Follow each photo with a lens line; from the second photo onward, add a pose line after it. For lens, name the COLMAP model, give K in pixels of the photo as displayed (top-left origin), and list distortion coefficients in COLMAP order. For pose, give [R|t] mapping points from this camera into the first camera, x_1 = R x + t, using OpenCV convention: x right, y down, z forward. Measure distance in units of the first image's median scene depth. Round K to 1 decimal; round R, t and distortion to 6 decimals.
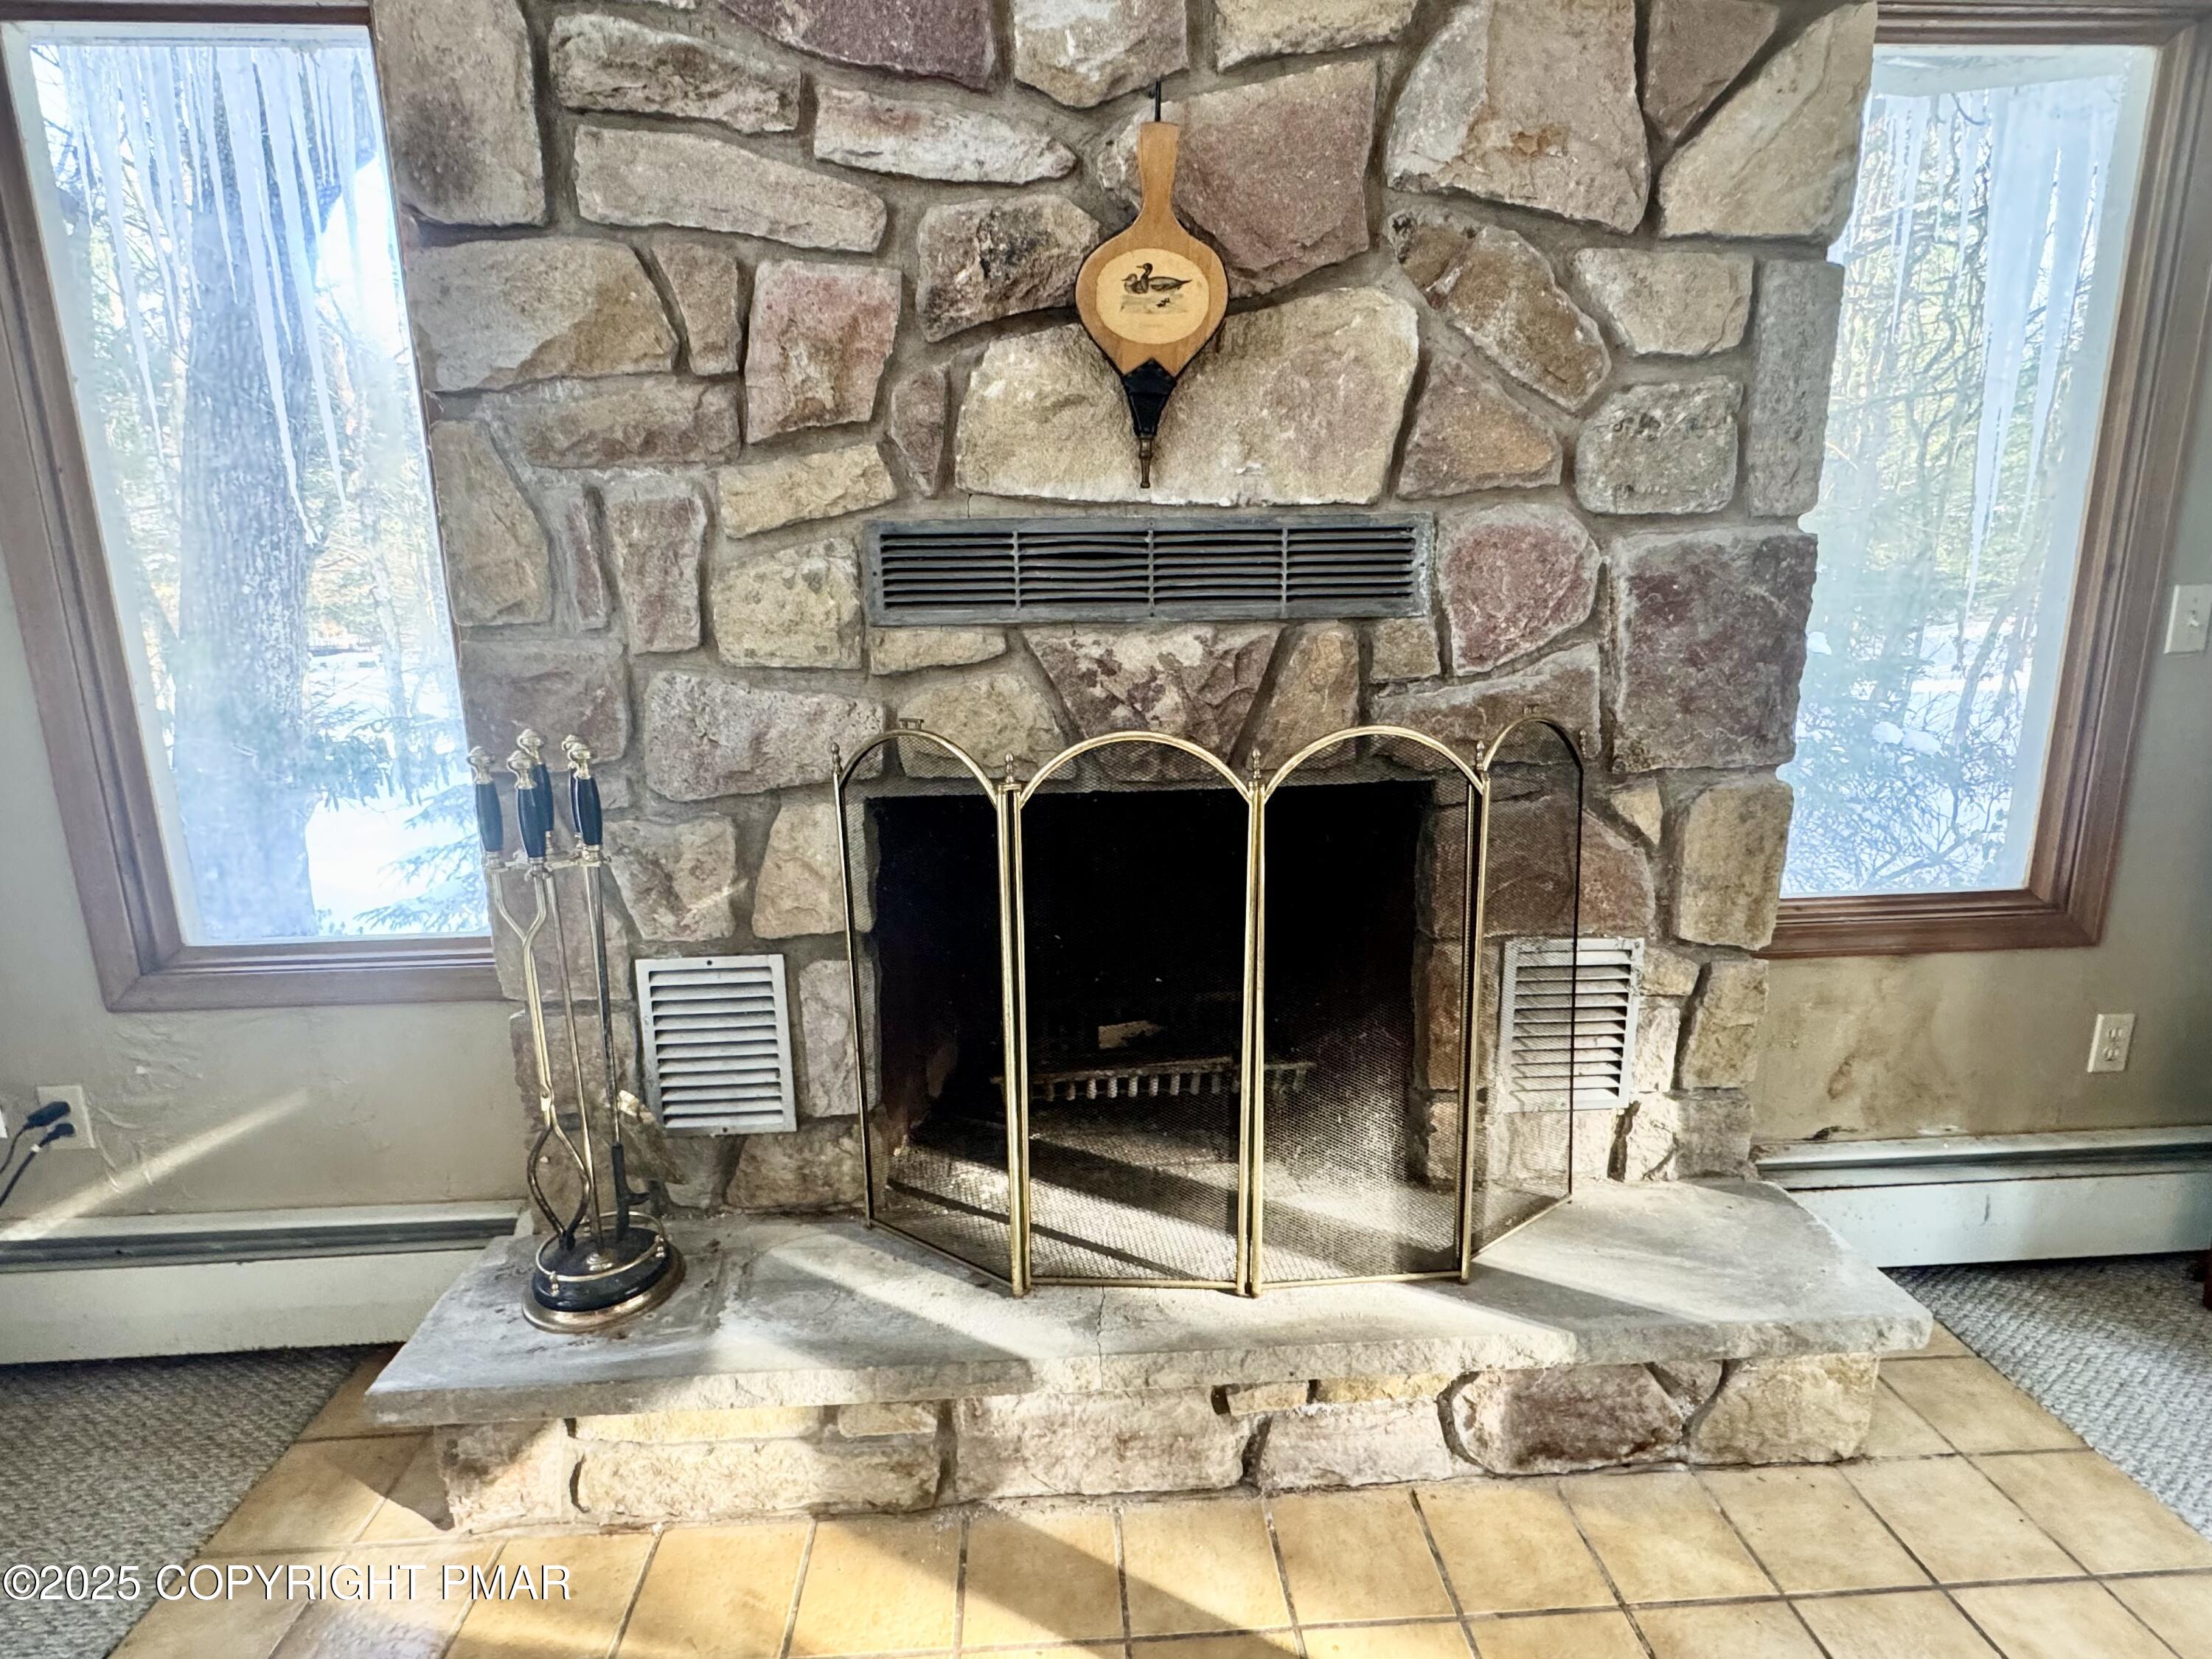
lens RADIAL K [[1111.1, 0, 1099.7], [0, 1111.1, 839.9], [0, 0, 1]] dist [-0.014352, 0.000181]
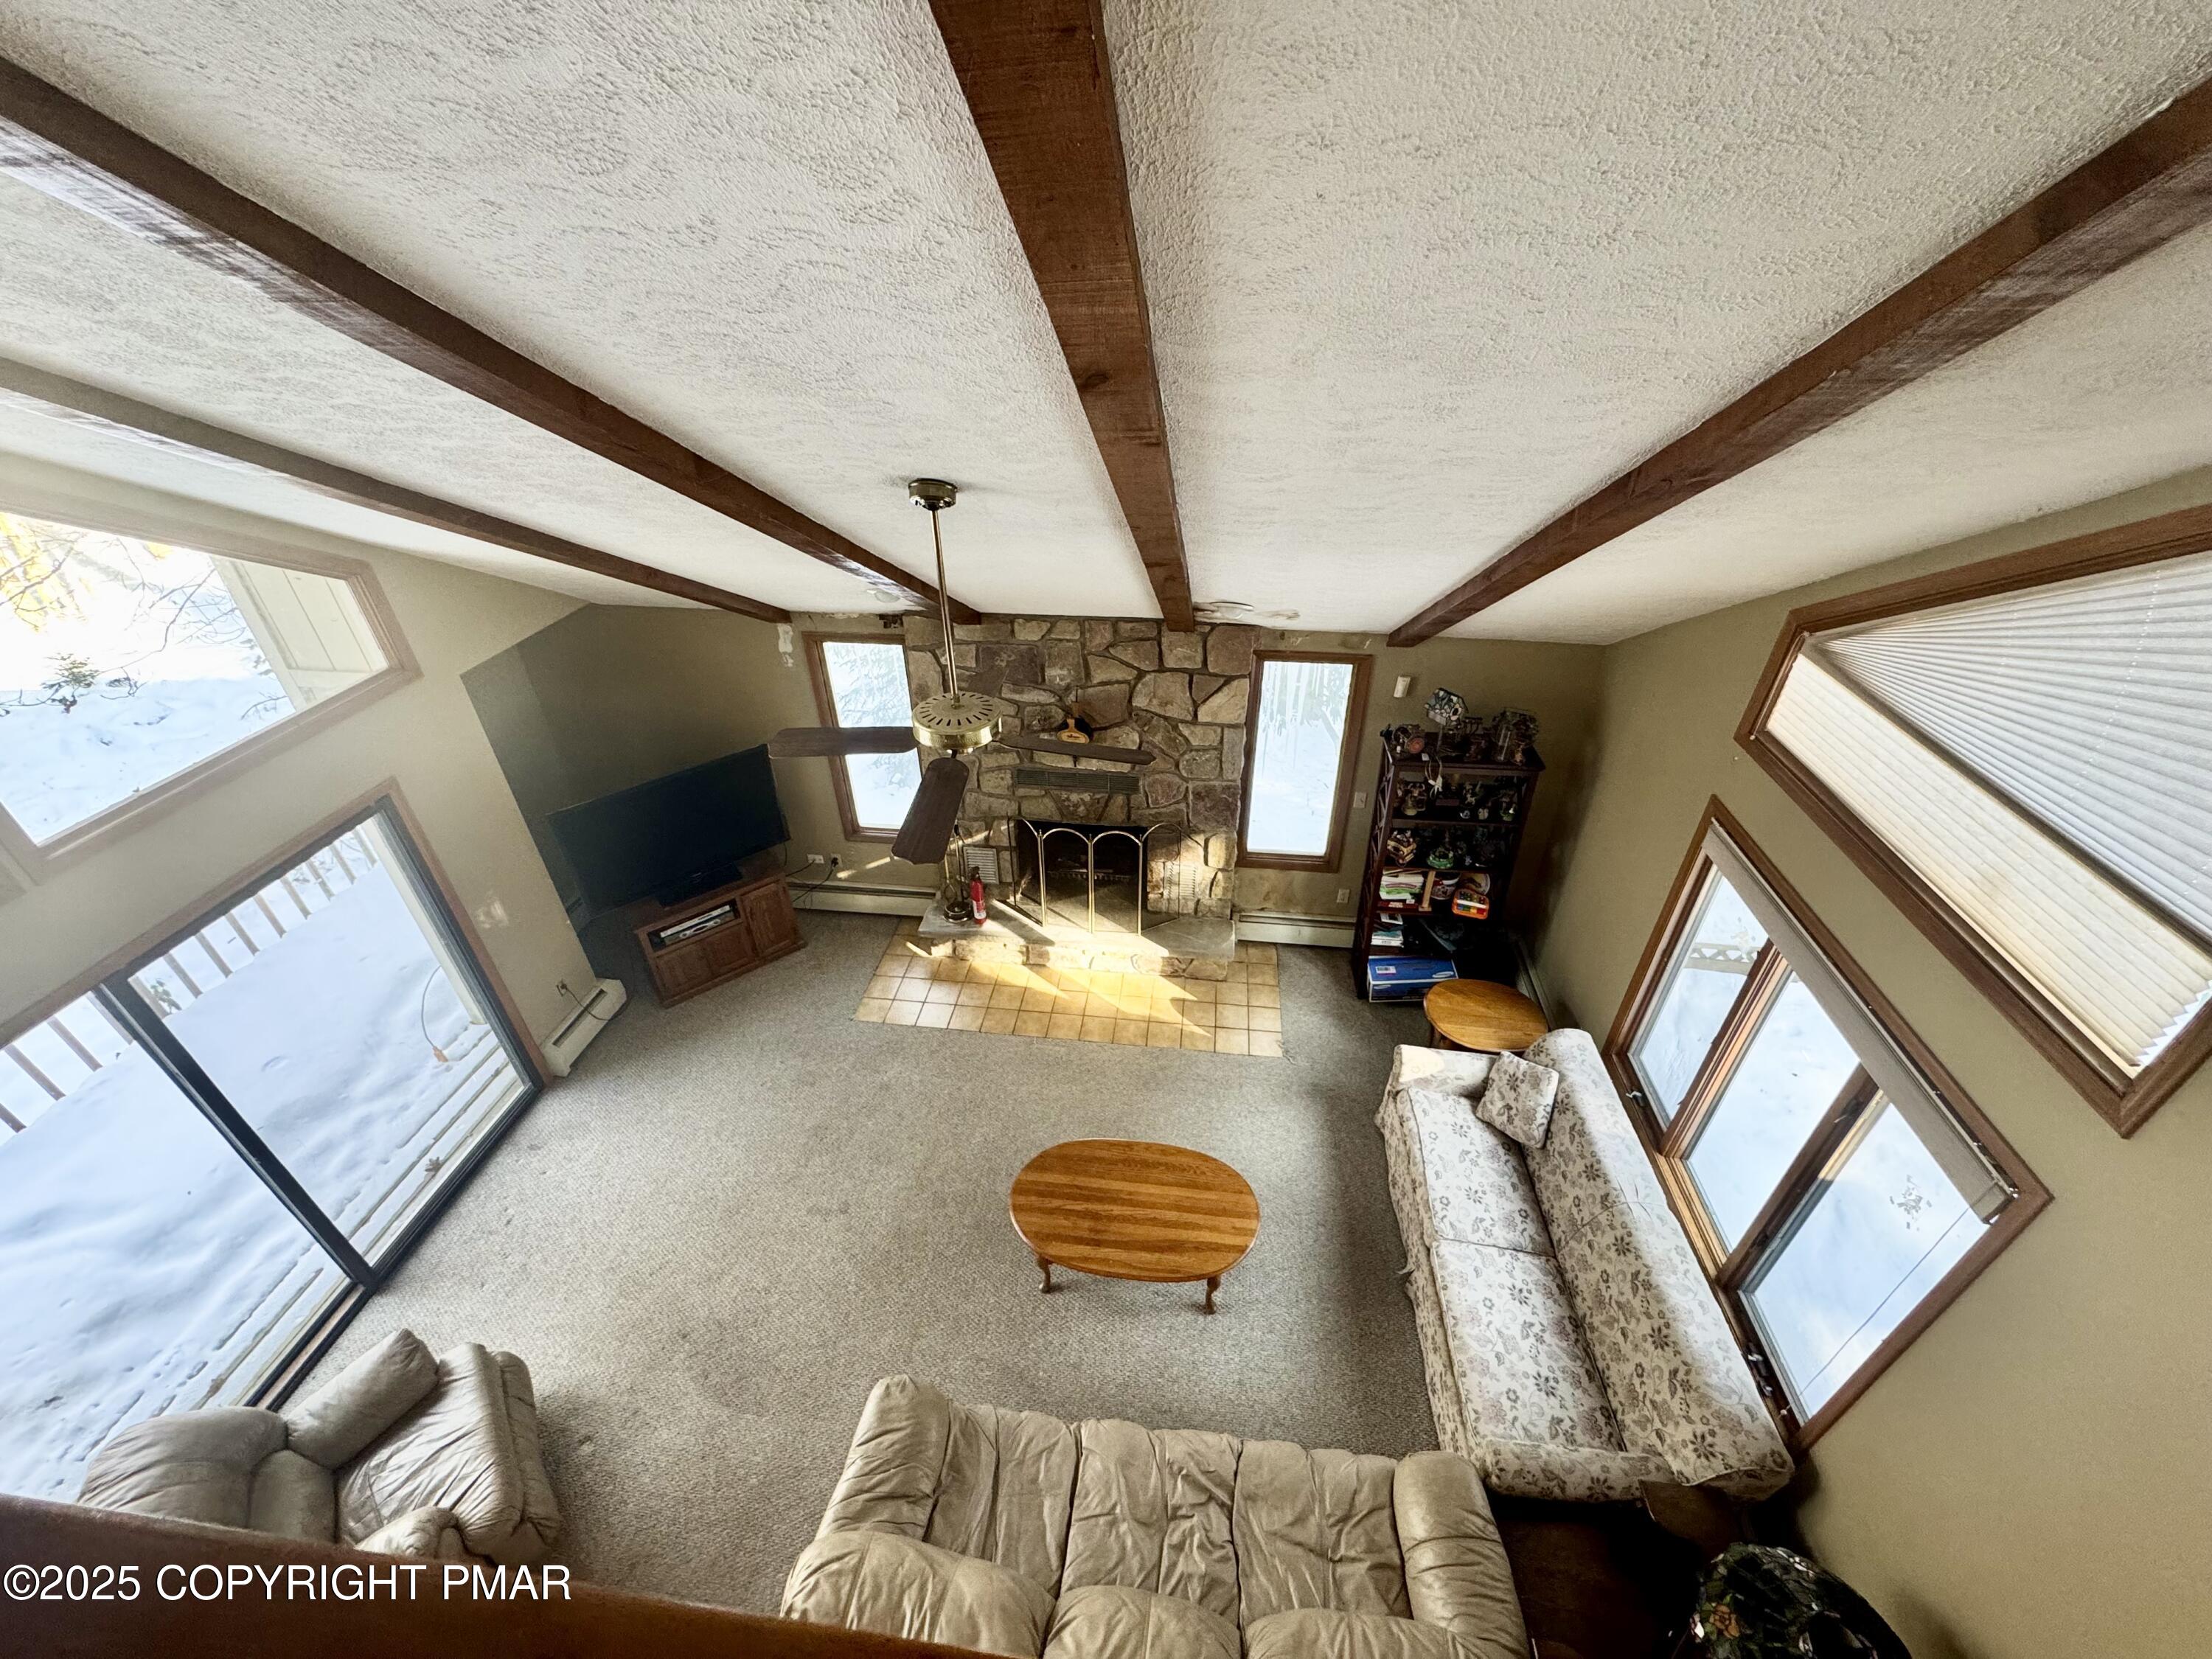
lens RADIAL K [[879.8, 0, 1110.5], [0, 879.8, 833.1], [0, 0, 1]] dist [-0.001057, -0.000382]
pose [[0.984649, 0.107311, -0.137662, 0.667470], [-0.048012, 0.924776, 0.377471, -1.360004], [0.167814, -0.365067, 0.915732, -2.197626]]
